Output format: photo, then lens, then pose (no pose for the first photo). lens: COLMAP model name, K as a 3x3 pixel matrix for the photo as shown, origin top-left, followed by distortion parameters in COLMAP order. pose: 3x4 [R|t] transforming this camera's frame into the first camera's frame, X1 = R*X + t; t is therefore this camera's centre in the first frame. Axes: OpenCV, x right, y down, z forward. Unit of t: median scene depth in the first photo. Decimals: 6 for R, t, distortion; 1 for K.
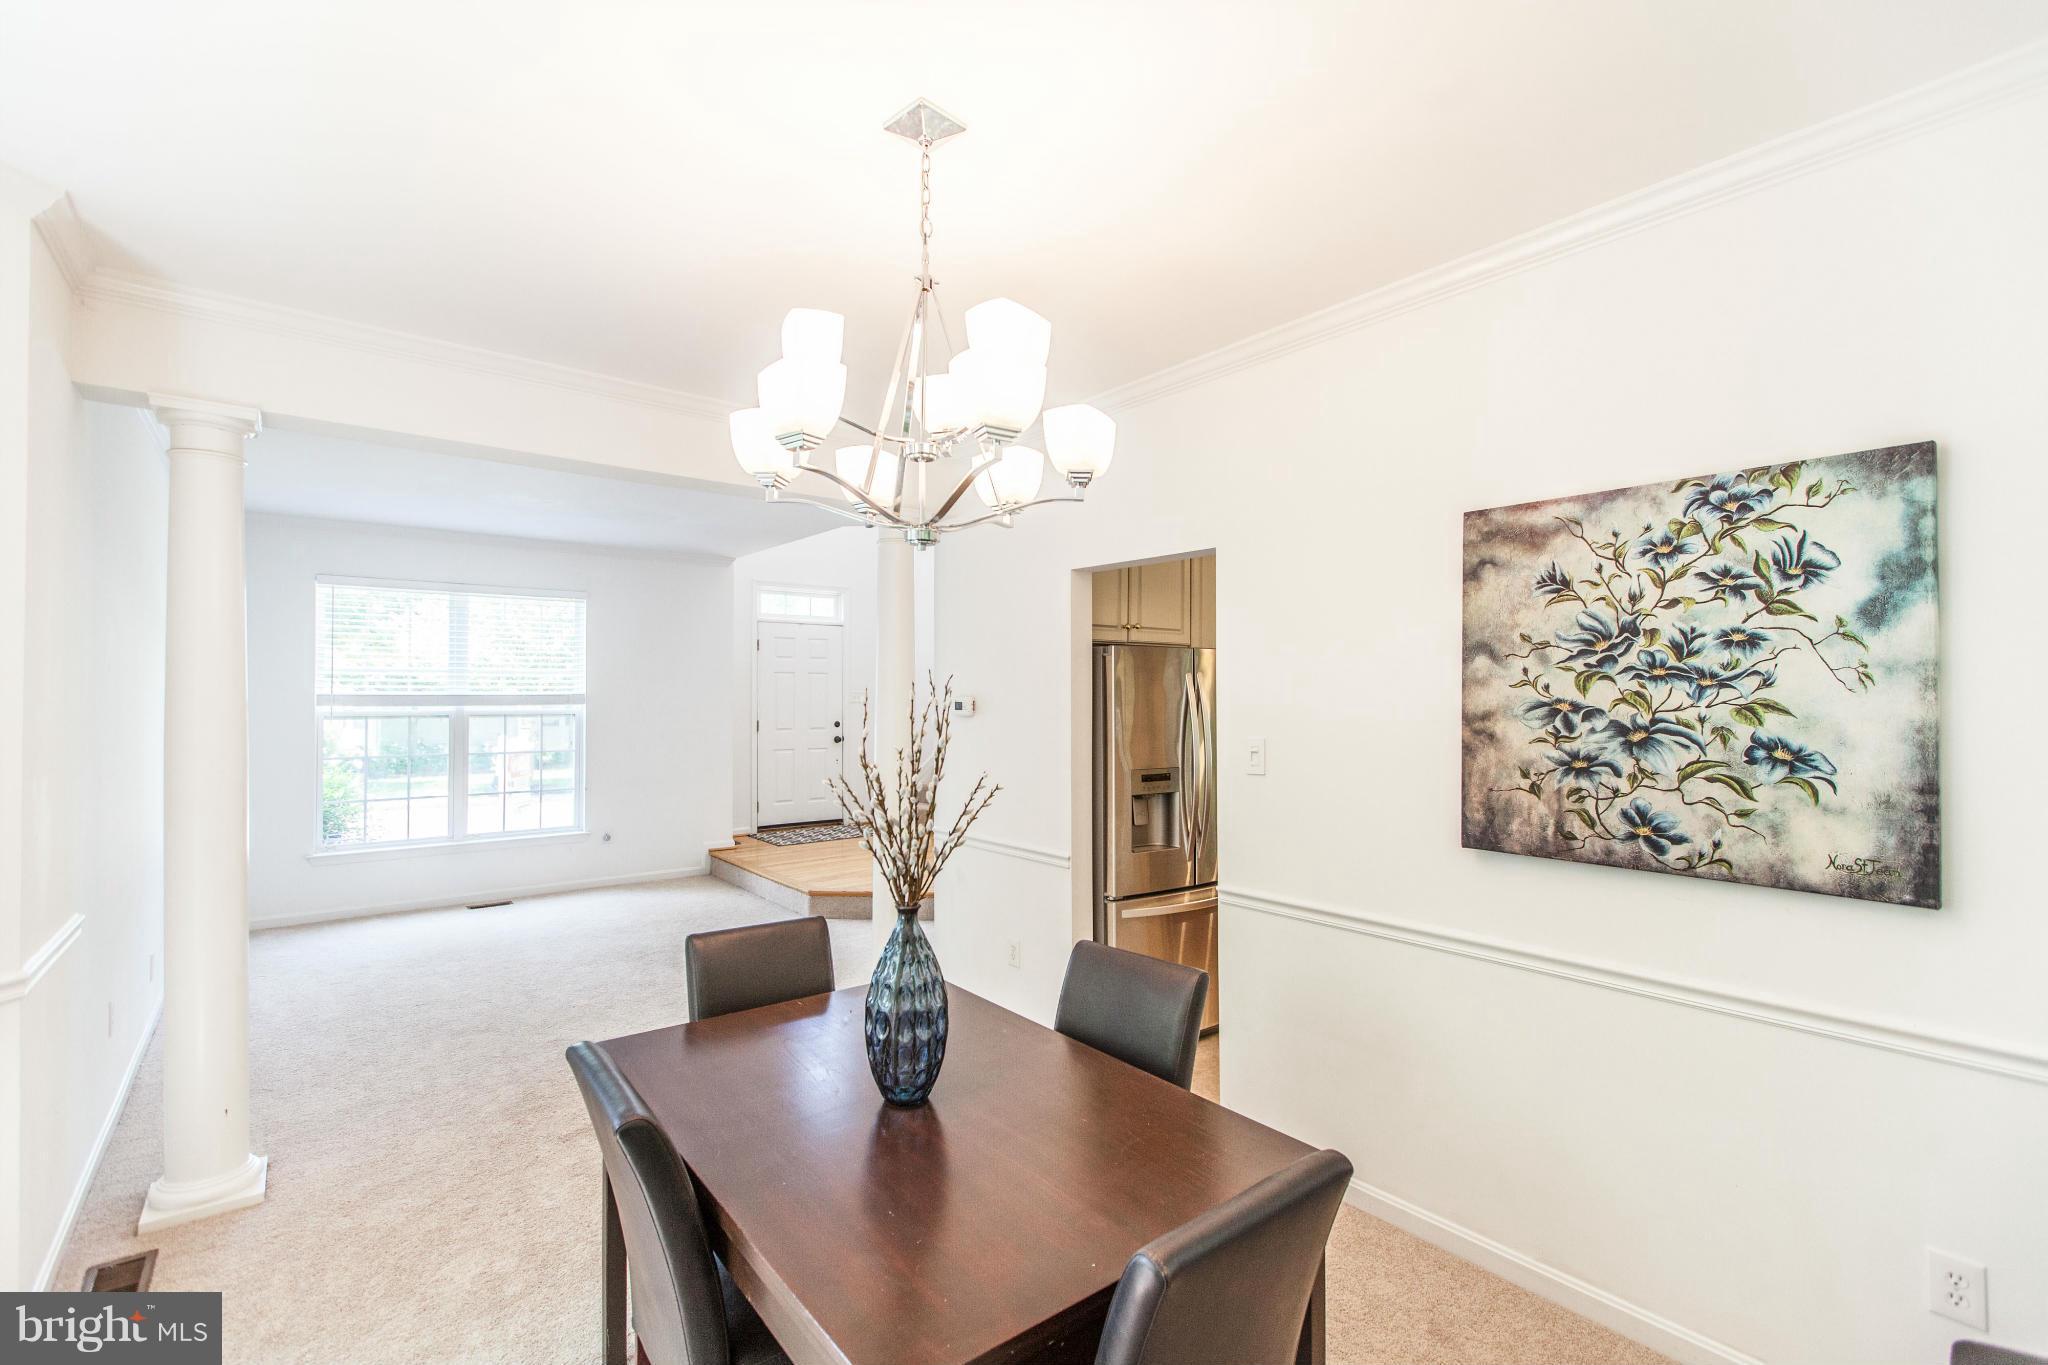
lens RADIAL K [[909.2, 0, 1022.5], [0, 909.2, 683.8], [0, 0, 1]] dist [-0.002583, -0.000859]
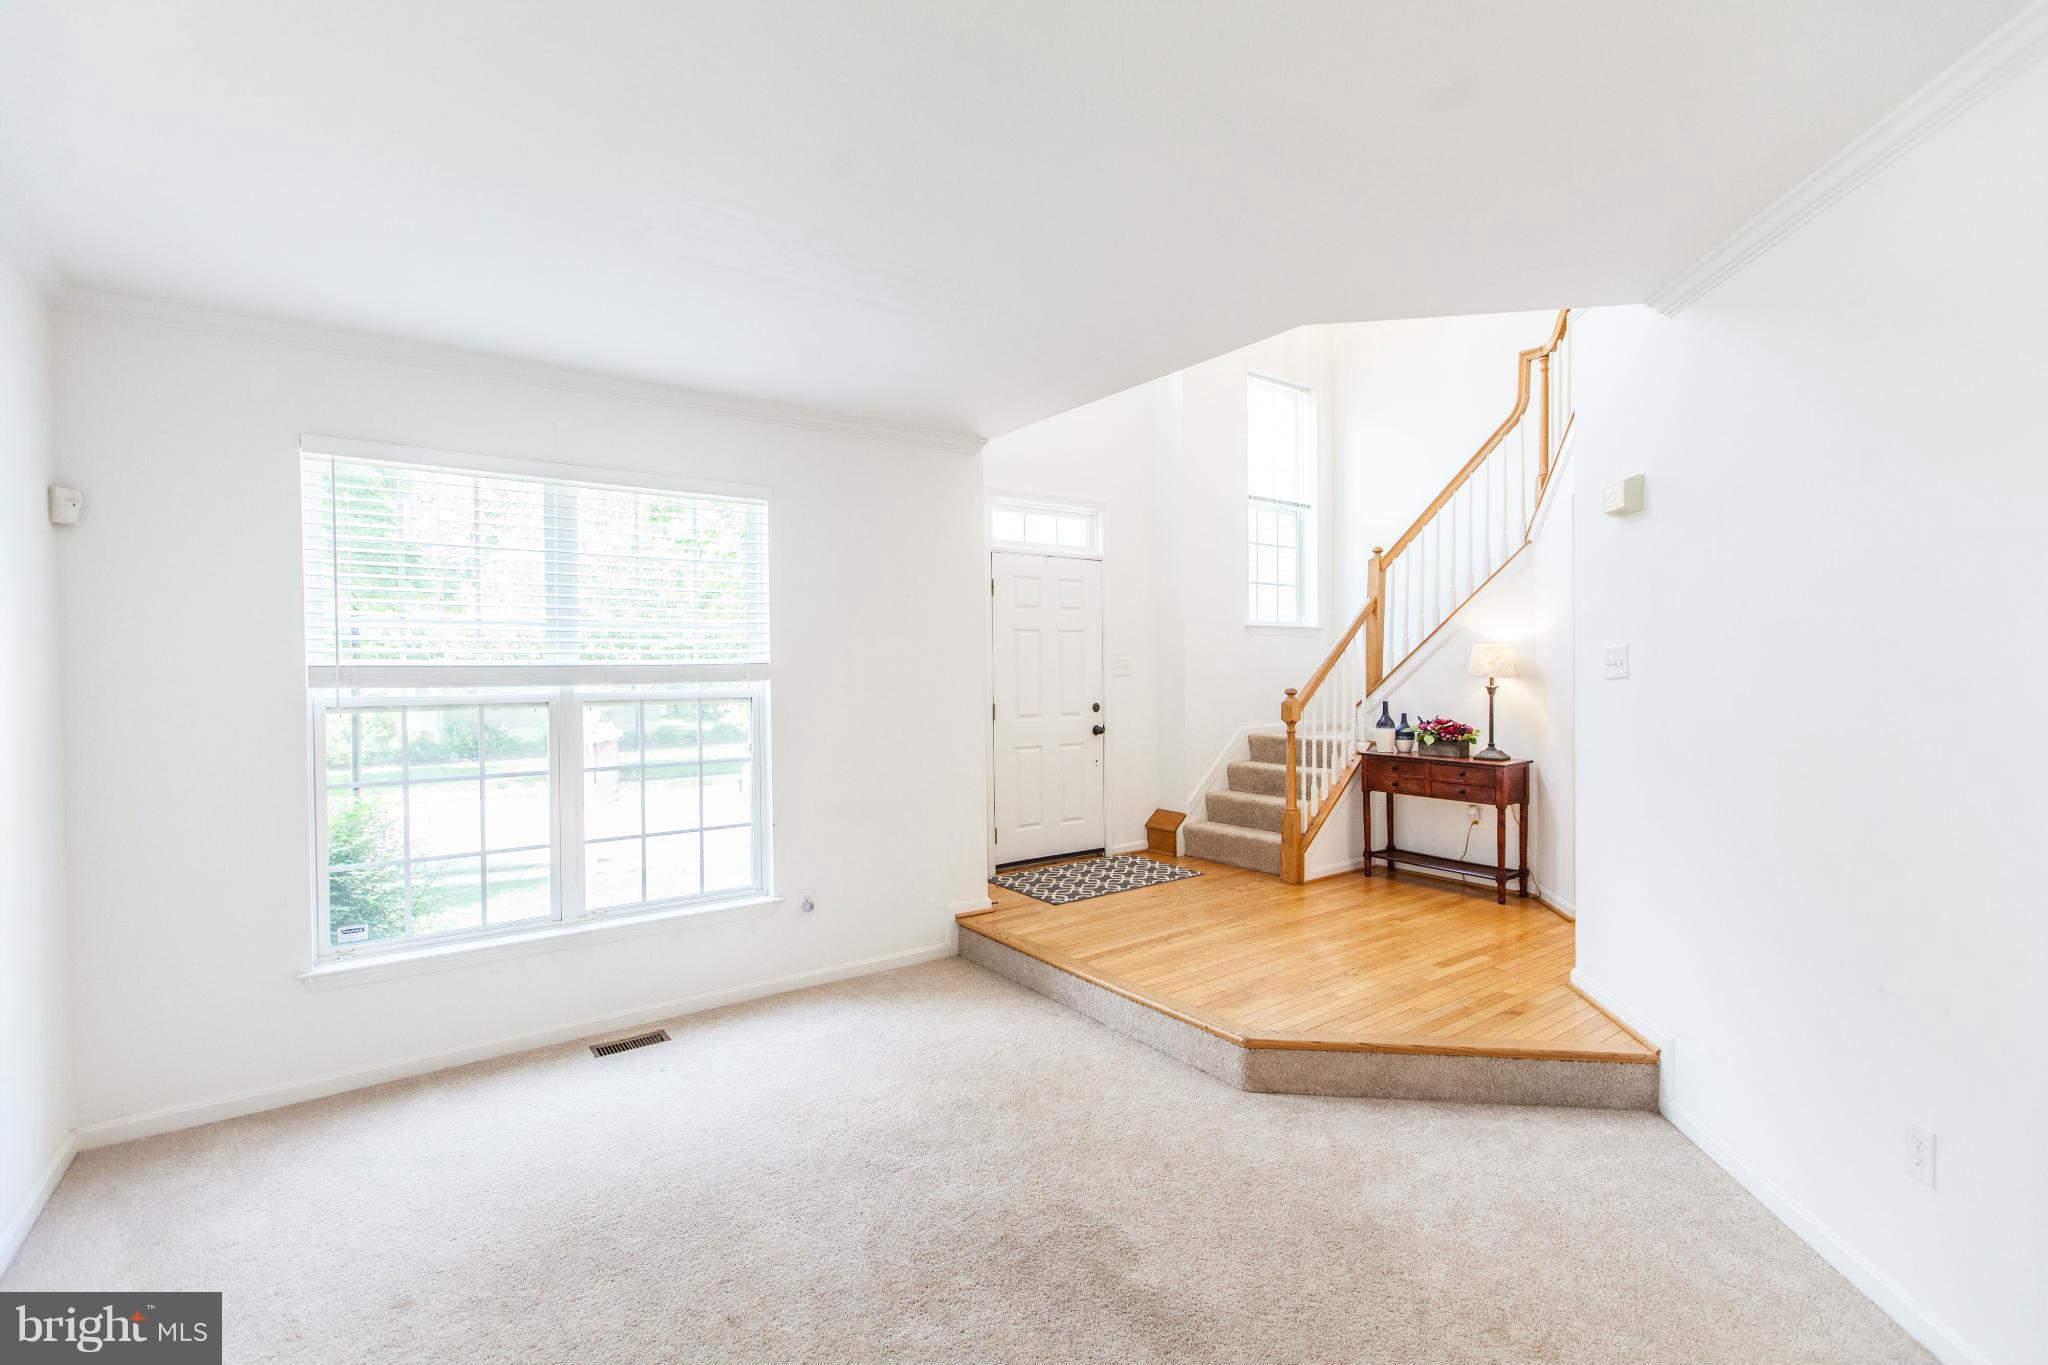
lens RADIAL K [[909.2, 0, 1014.6], [0, 909.2, 683.1], [0, 0, 1]] dist [-0.002583, -0.000859]
pose [[0.998498, -0.010080, -0.053848, -0.292995], [0.011497, 0.999594, 0.026074, 0.010917], [0.053563, -0.026654, 0.998209, 0.426158]]
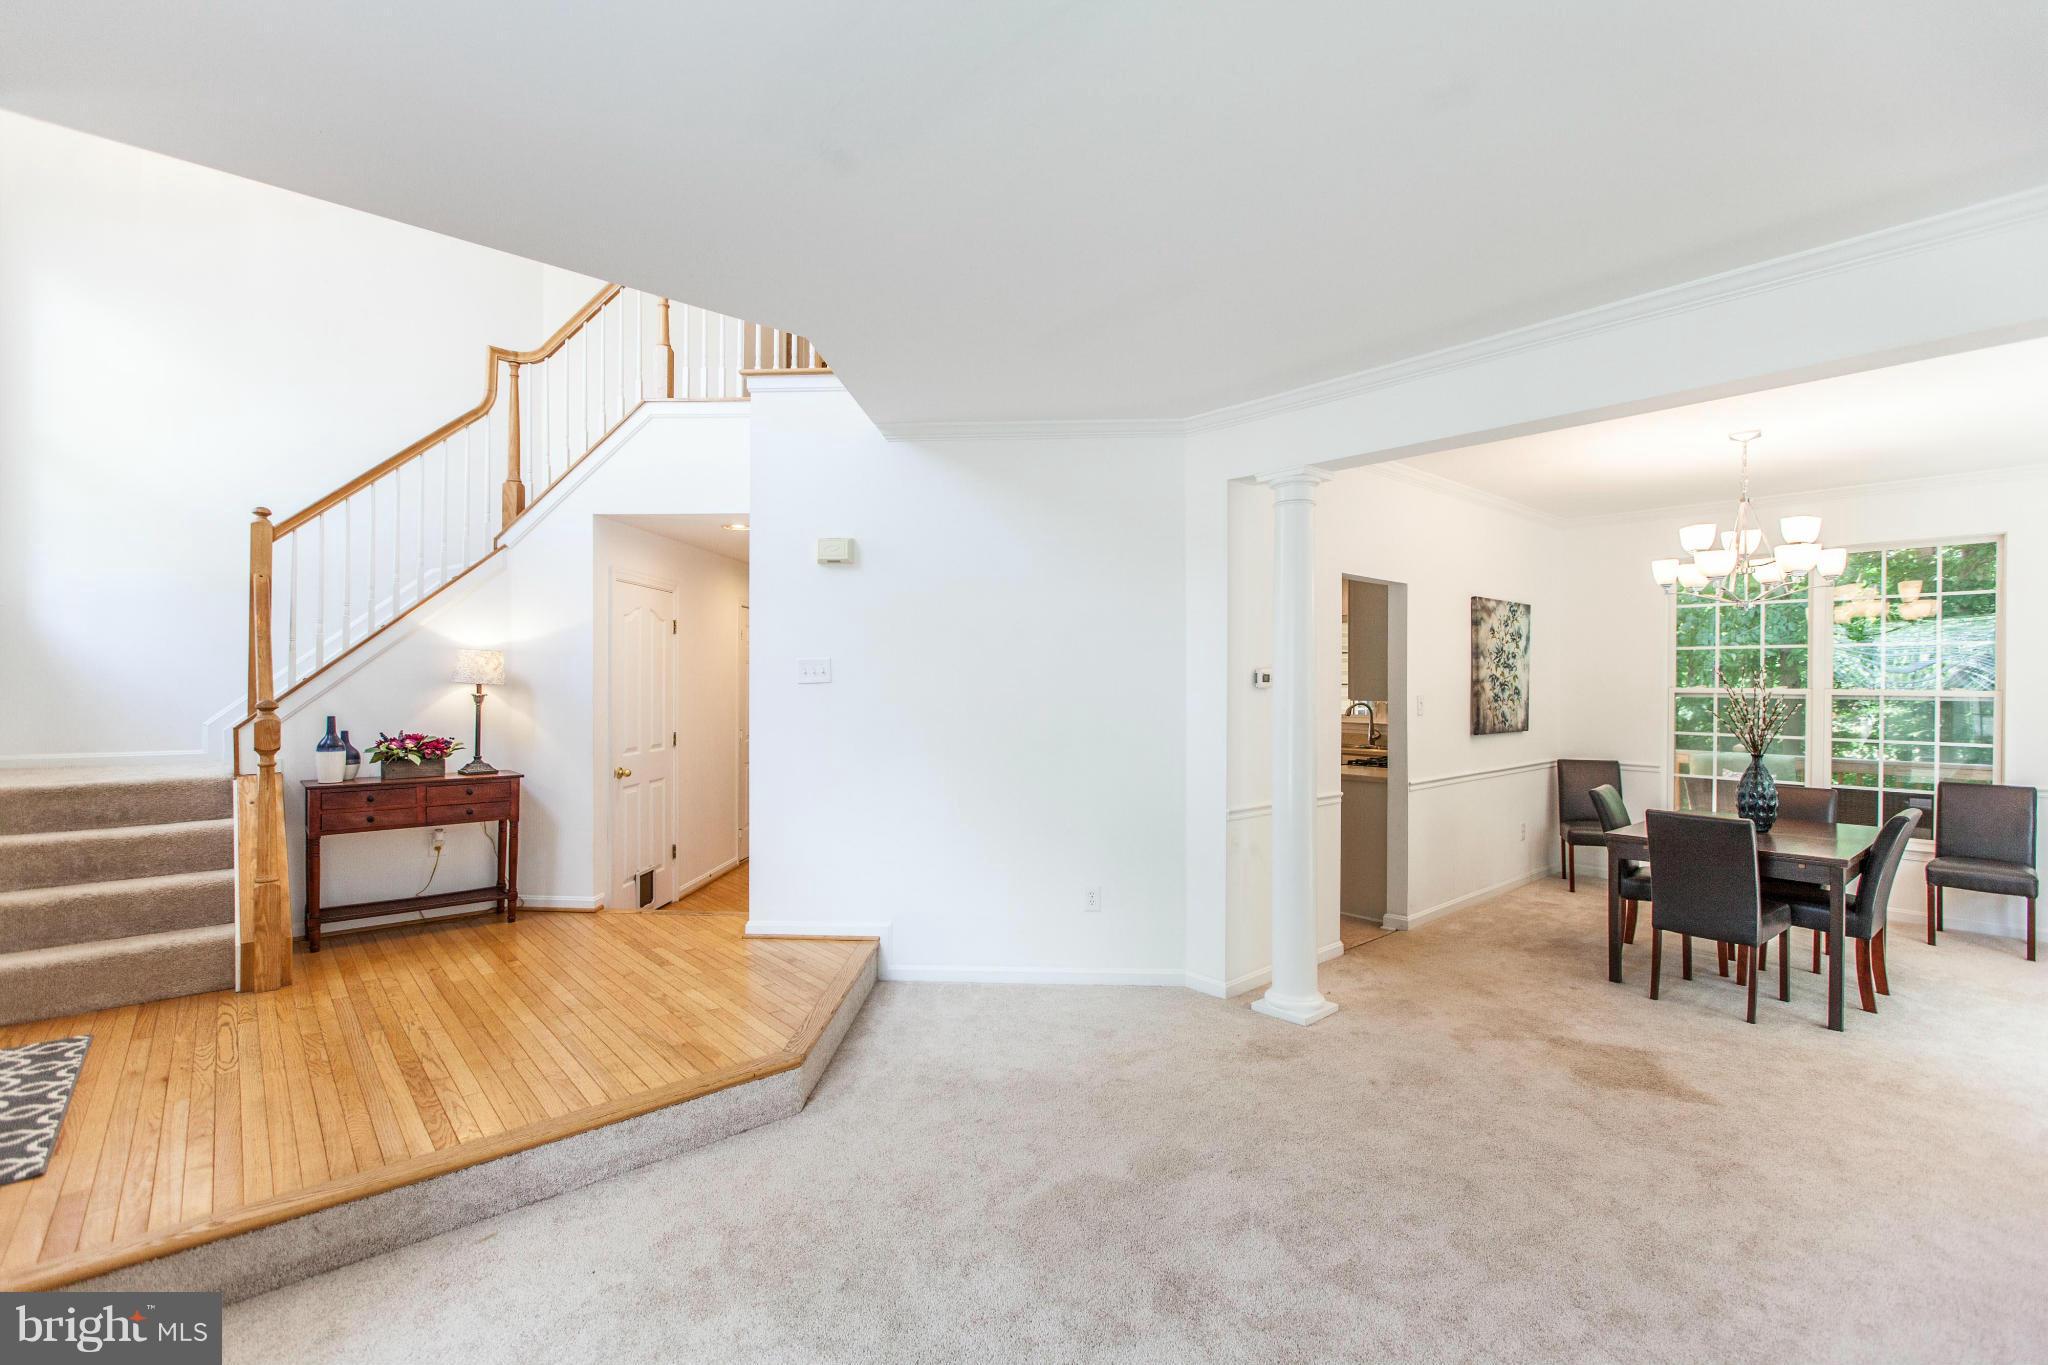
lens RADIAL K [[909.2, 0, 1023.4], [0, 909.2, 686.5], [0, 0, 1]] dist [-0.002583, -0.000859]
pose [[-0.053168, -0.008926, 0.998546, -4.747955], [-0.014746, 0.999858, 0.008153, 0.119508], [-0.998477, -0.014291, -0.053292, 5.191055]]
